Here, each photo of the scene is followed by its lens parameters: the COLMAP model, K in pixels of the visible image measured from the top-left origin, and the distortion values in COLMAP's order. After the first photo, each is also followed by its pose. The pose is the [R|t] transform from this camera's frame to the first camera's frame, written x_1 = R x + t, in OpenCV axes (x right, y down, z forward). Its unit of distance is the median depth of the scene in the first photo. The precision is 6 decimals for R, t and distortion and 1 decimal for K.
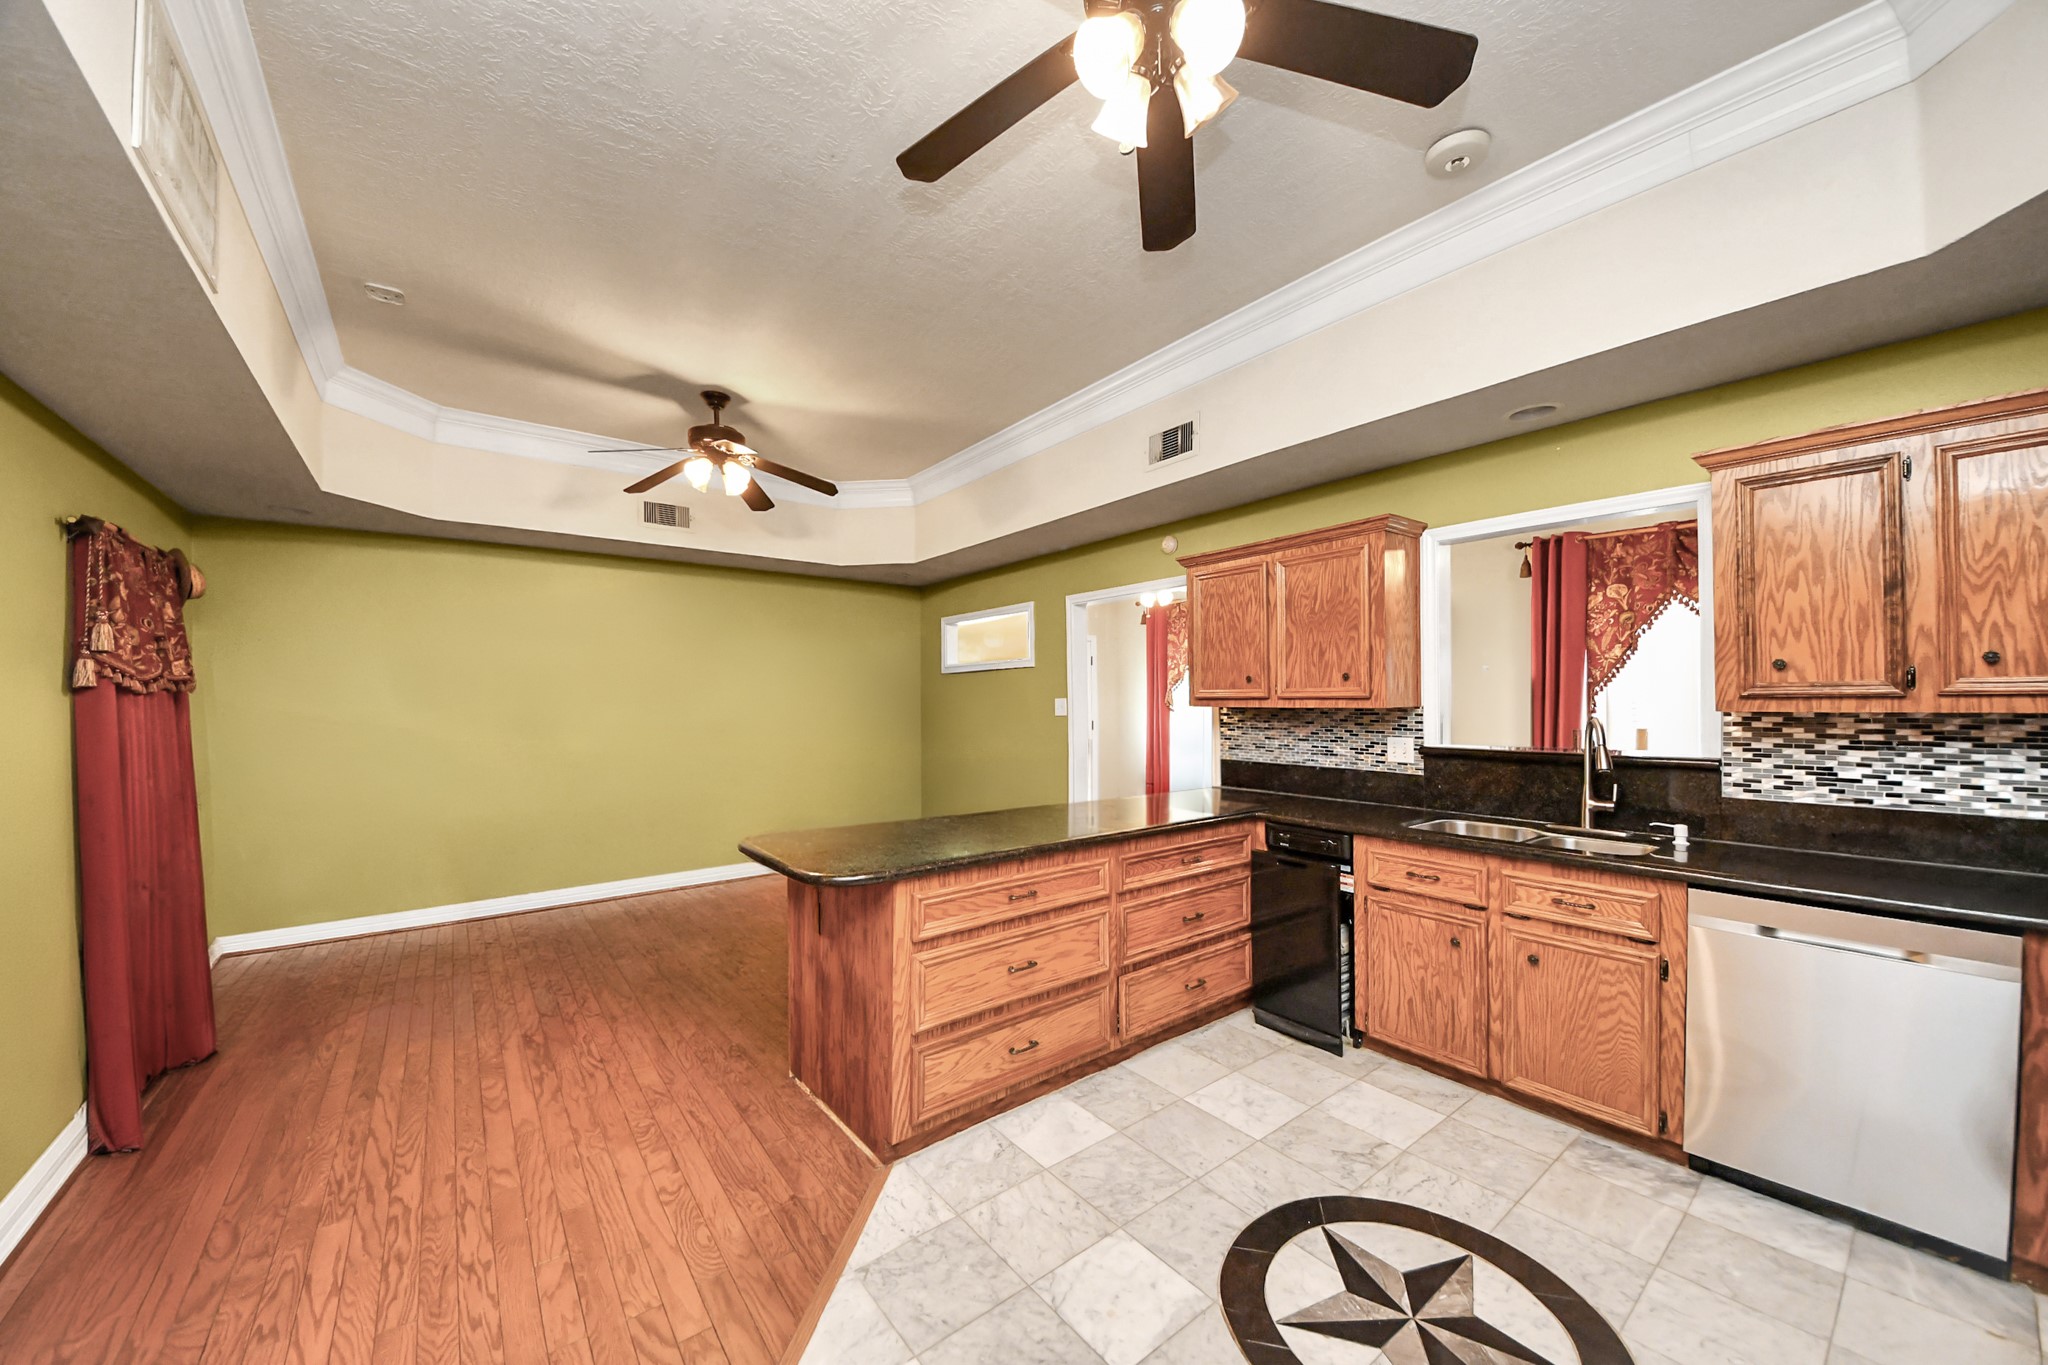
lens RADIAL K [[742.8, 0, 994.8], [0, 742.8, 679.0], [0, 0, 1]] dist [0.012115, -0.010651]
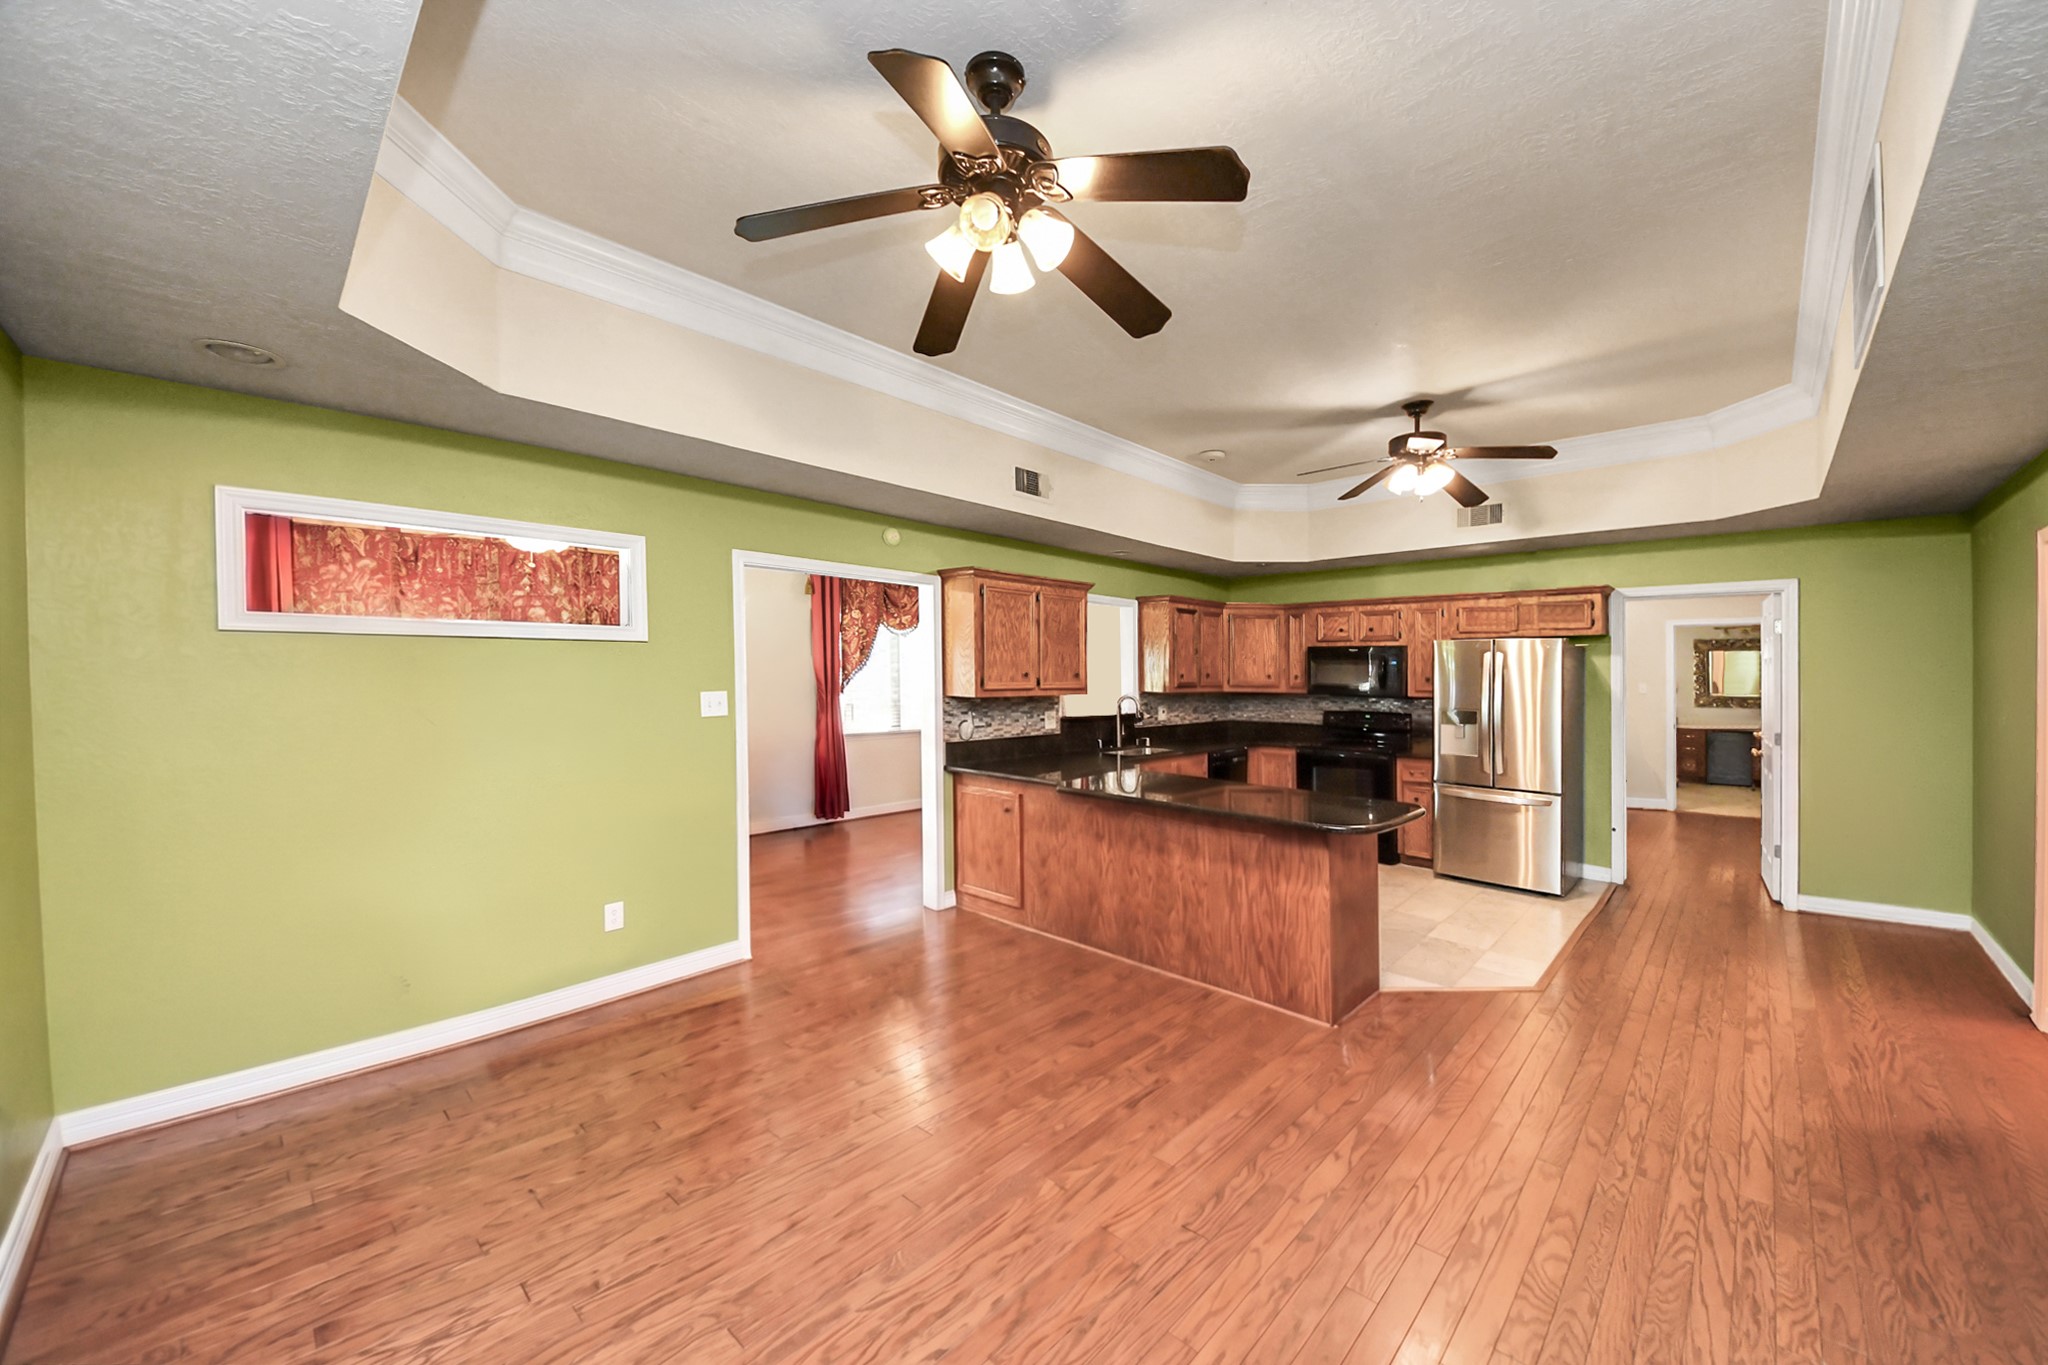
lens RADIAL K [[760.1, 0, 1020.7], [0, 760.1, 645.5], [0, 0, 1]] dist [0.029045, -0.014670]
pose [[-0.172124, 0.041167, 0.984215, -1.082420], [-0.030721, 0.998416, -0.047134, 0.012795], [-0.984596, -0.038349, -0.170587, 1.337273]]
